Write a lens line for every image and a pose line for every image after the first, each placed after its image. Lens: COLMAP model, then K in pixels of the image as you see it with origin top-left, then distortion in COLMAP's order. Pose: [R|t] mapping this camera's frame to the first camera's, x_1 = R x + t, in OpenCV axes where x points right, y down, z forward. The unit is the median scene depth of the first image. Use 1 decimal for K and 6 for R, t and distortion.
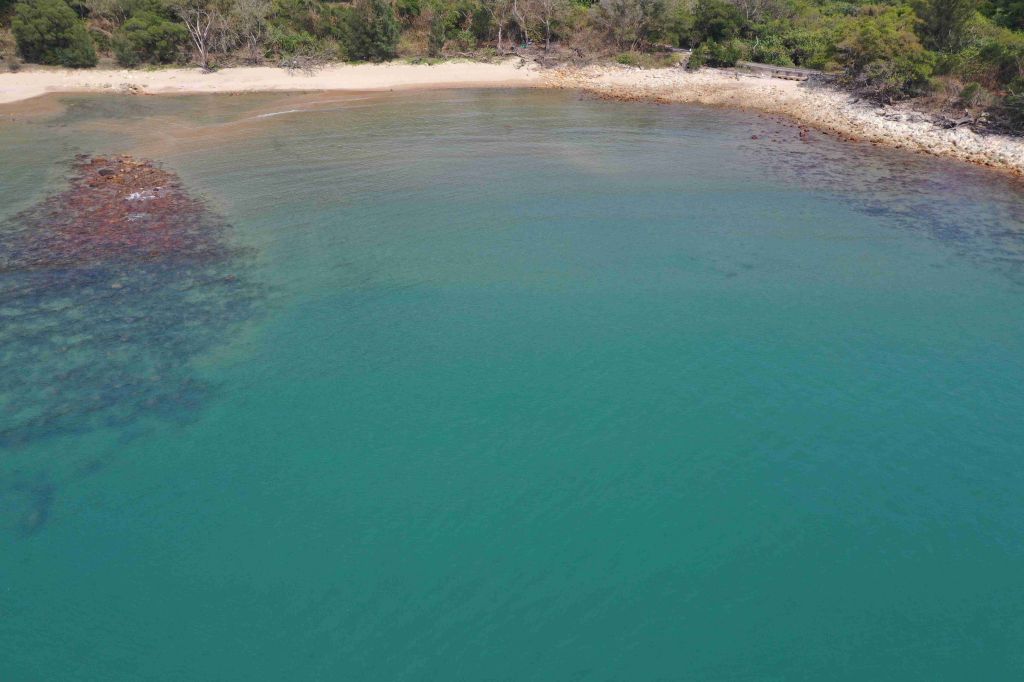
lens RADIAL K [[807.1, 0, 512.0], [0, 807.1, 341.0], [0, 0, 1]] dist [0.012729, 0.001582]
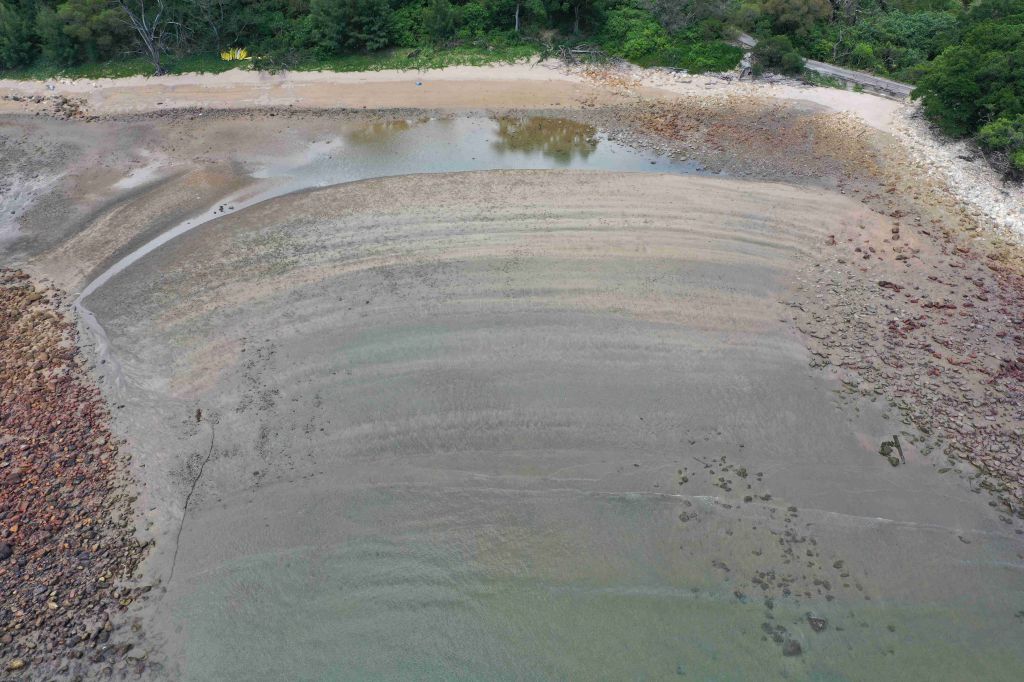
lens RADIAL K [[803.3, 0, 512.0], [0, 803.3, 341.0], [0, 0, 1]] dist [-0.004687, 0.005748]
pose [[0.998766, 0.024628, -0.043126, 0.024768], [-0.016920, 0.985169, 0.170748, -0.210855], [0.046691, -0.169808, 0.984370, 0.164950]]
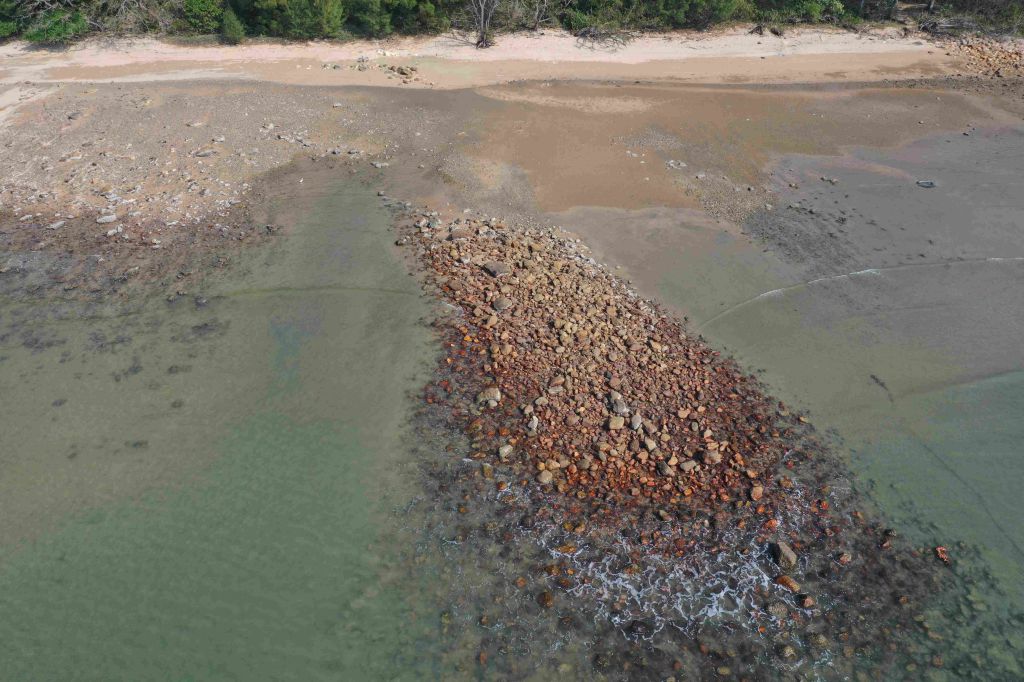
lens RADIAL K [[799.1, 0, 512.0], [0, 799.1, 341.0], [0, 0, 1]] dist [-0.019256, 0.000712]
pose [[0.995804, 0.037451, -0.083503, -0.279389], [-0.028771, 0.994282, 0.102837, -0.139232], [0.086876, -0.100003, 0.991187, 0.252534]]
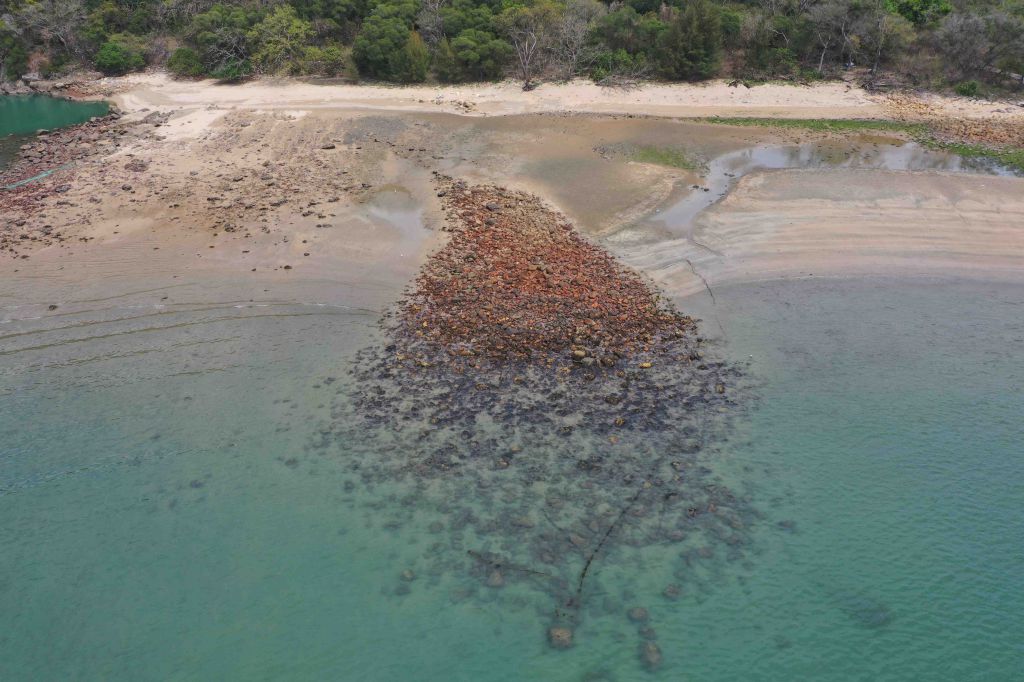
lens RADIAL K [[799.1, 0, 512.0], [0, 799.1, 341.0], [0, 0, 1]] dist [-0.019256, 0.000712]
pose [[0.975848, 0.090239, -0.198942, -0.167426], [-0.085235, 0.995794, 0.033592, -0.049769], [0.201136, -0.015824, 0.979435, 0.007335]]
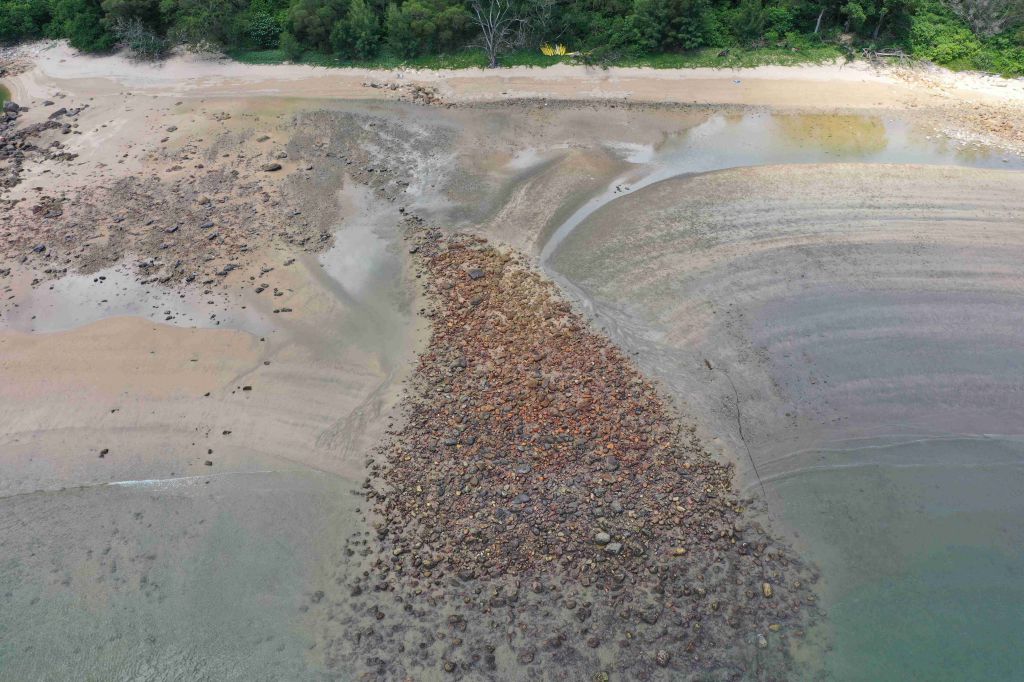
lens RADIAL K [[798.2, 0, 512.0], [0, 798.2, 341.0], [0, 0, 1]] dist [0.002652, 0.001592]
pose [[0.989284, 0.076288, -0.124491, -0.220857], [-0.053871, 0.983199, 0.174408, -0.188393], [0.135705, -0.165832, 0.976772, 0.080195]]
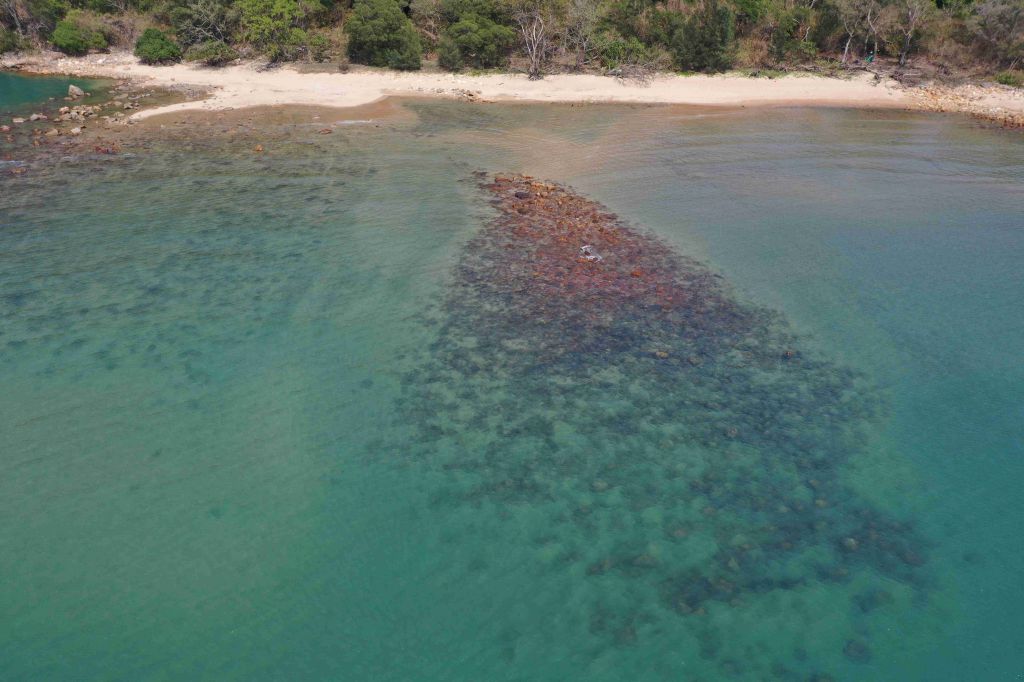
lens RADIAL K [[805.7, 0, 512.0], [0, 805.7, 341.0], [0, 0, 1]] dist [0.007543, 0.008163]
pose [[0.984010, 0.086633, -0.155623, -0.228707], [-0.085959, 0.996237, 0.011072, -0.034473], [0.155997, 0.002482, 0.987754, 0.063729]]
